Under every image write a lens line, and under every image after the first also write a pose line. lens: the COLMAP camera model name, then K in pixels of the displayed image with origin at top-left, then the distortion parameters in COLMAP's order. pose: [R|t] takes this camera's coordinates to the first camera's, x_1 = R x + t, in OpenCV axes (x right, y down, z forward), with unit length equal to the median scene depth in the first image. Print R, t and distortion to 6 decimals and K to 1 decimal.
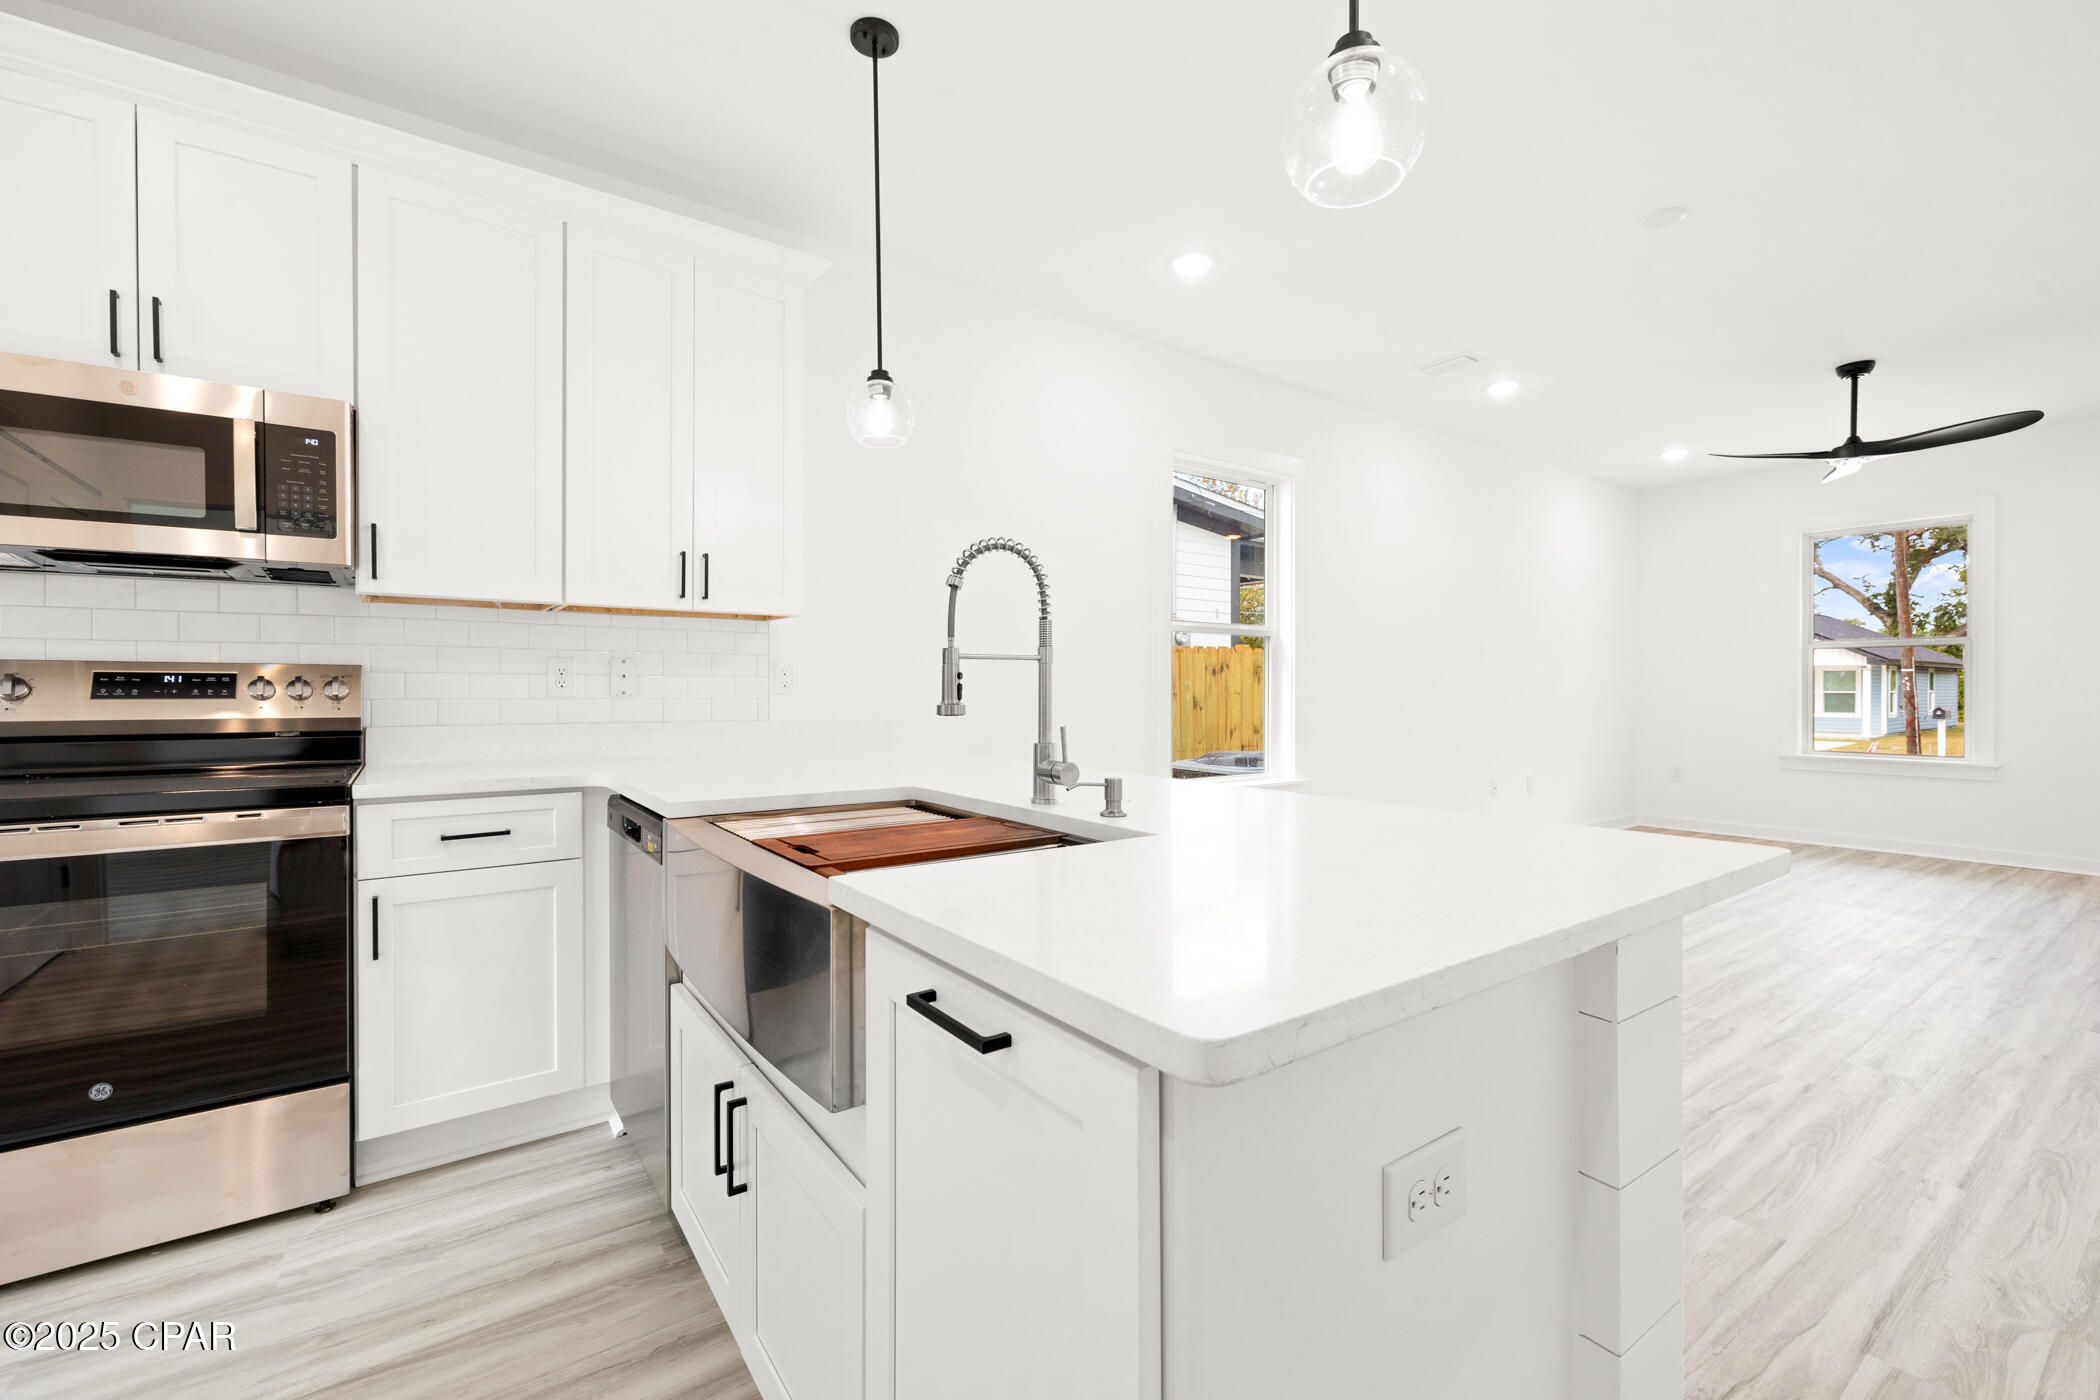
lens RADIAL K [[883.9, 0, 1032.4], [0, 883.9, 693.0], [0, 0, 1]] dist [-0.001470, 0.000669]
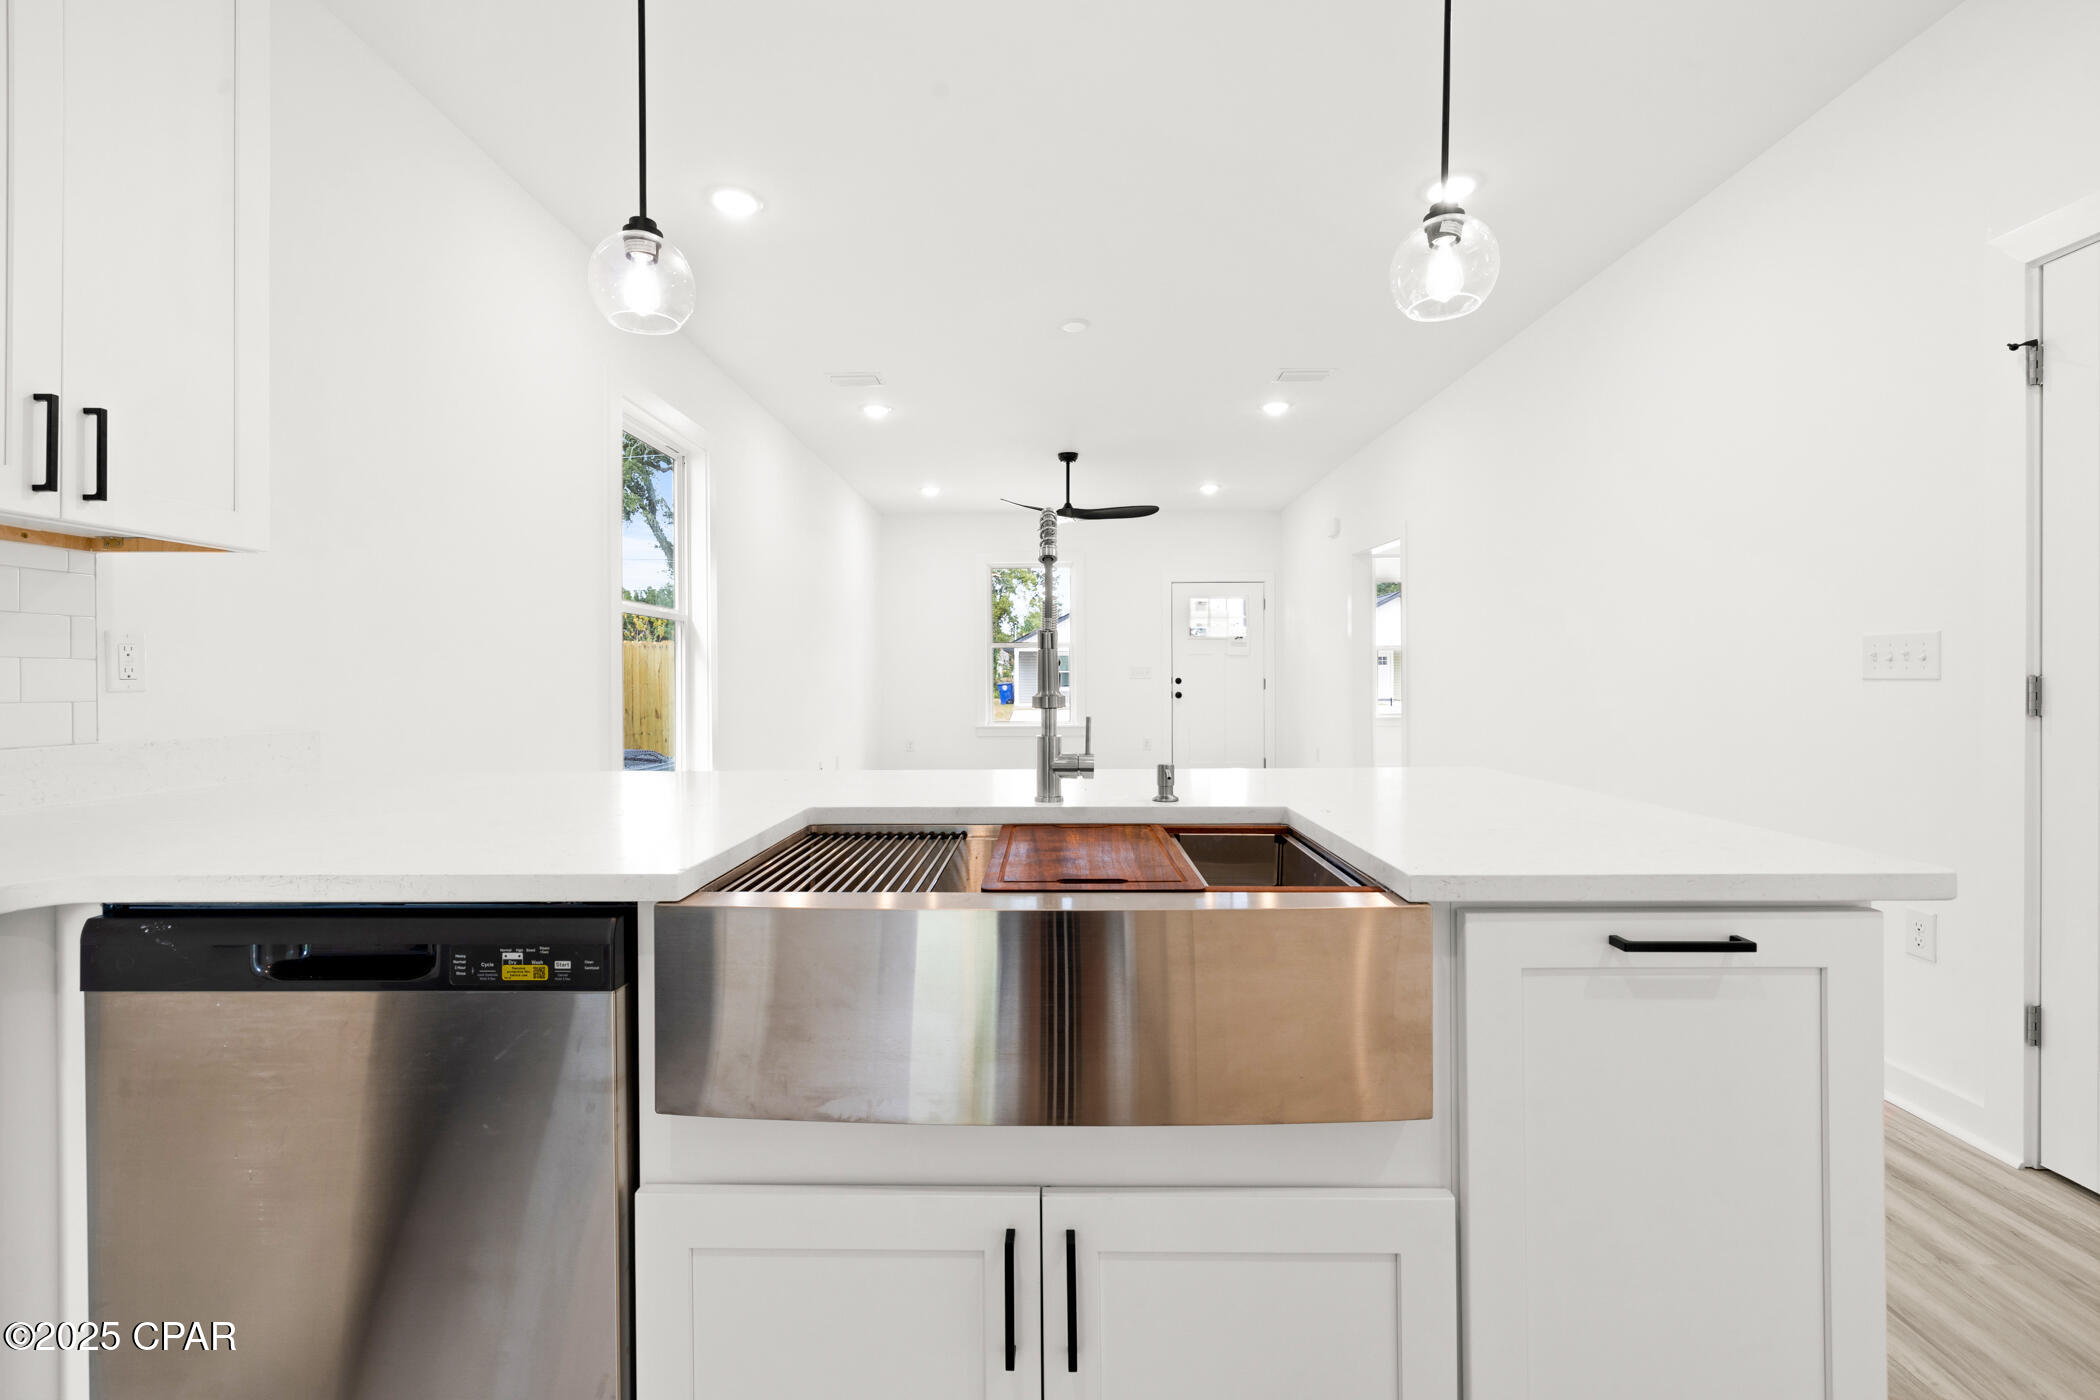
lens RADIAL K [[883.9, 0, 1053.7], [0, 883.9, 687.9], [0, 0, 1]] dist [-0.001470, 0.000669]
pose [[0.589201, -0.014379, 0.807859, -0.625303], [0.011353, 0.999890, 0.009516, -0.001003], [-0.807907, 0.003565, 0.589299, 0.389891]]
